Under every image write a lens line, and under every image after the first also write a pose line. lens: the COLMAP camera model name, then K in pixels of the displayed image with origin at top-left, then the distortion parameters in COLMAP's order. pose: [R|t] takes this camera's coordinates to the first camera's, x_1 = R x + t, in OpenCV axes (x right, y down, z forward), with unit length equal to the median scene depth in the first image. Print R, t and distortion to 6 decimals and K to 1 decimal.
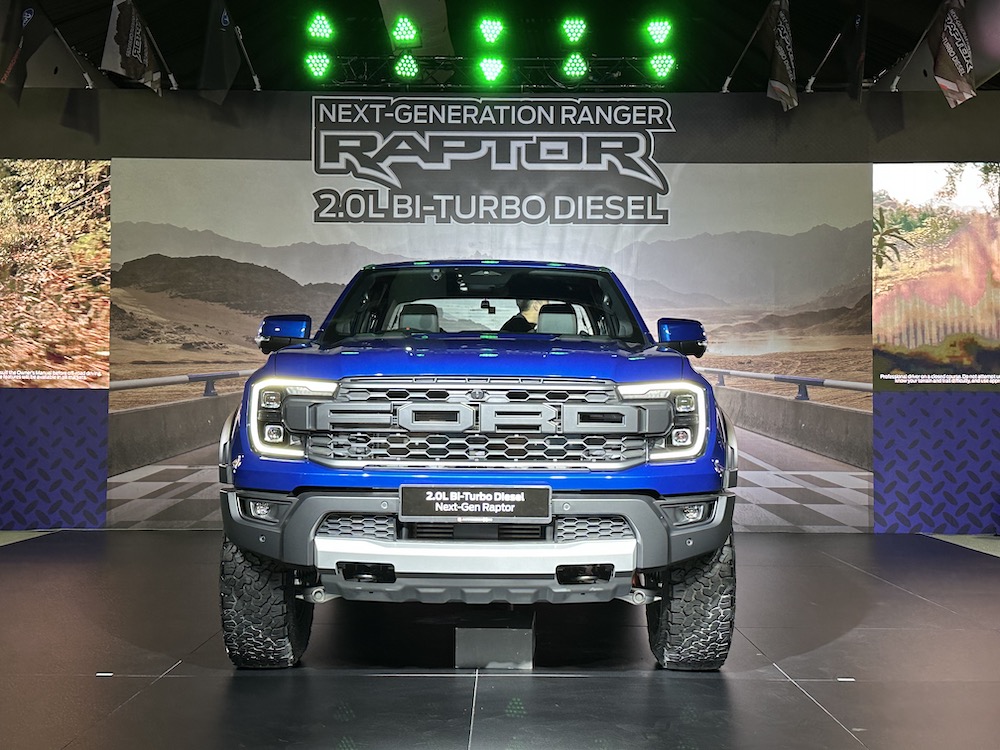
lens RADIAL K [[1299.4, 0, 505.1], [0, 1299.4, 377.0], [0, 0, 1]] dist [0.152640, 0.000000]
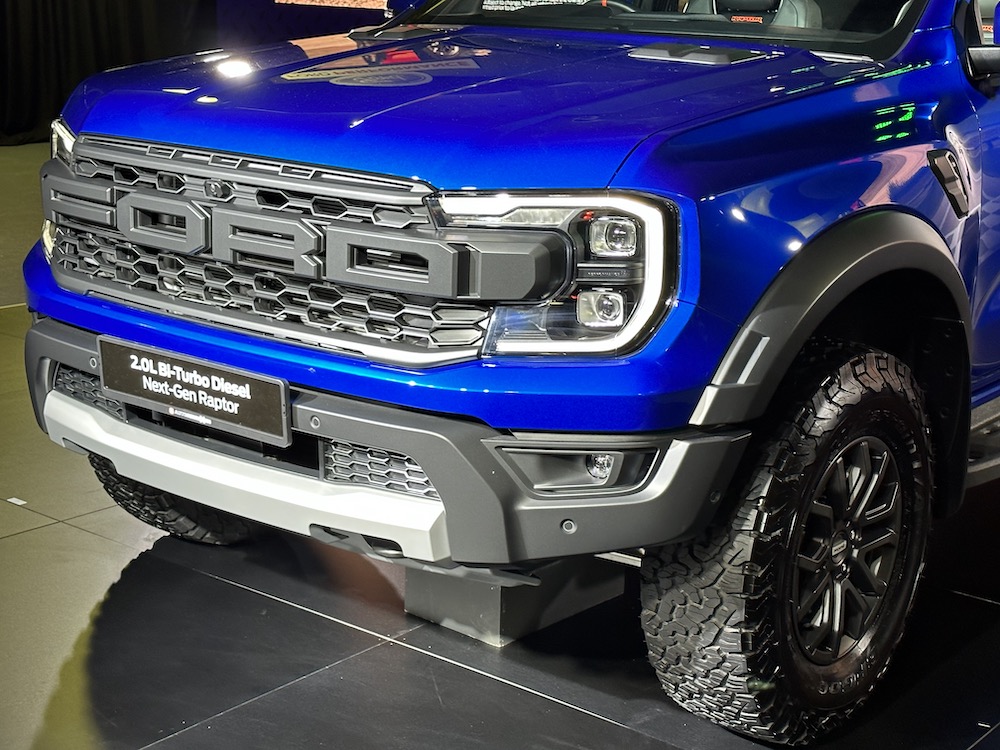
lens RADIAL K [[1661.8, 0, 499.5], [0, 1661.8, 379.0], [0, 0, 1]] dist [0.138845, 0.000000]
pose [[0.775968, 0.167469, -0.608135, 0.498959], [-0.006577, 0.966207, 0.257683, -0.088861], [0.630738, -0.195954, 0.750847, 0.534474]]
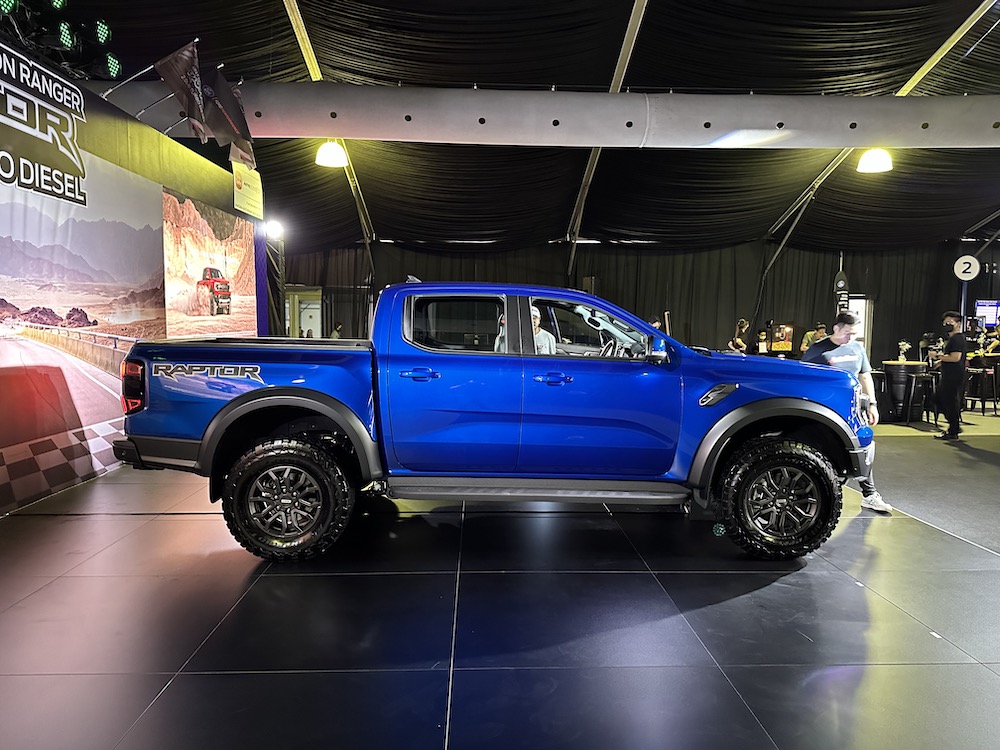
lens RADIAL K [[693.4, 0, 491.6], [0, 693.4, 366.9], [0, 0, 1]] dist [0.049149, -0.054603]
pose [[-0.023139, -0.074322, 0.996966, -1.181861], [-0.022176, 0.997026, 0.073811, -0.078711], [-0.999486, -0.020401, -0.024718, 1.619417]]
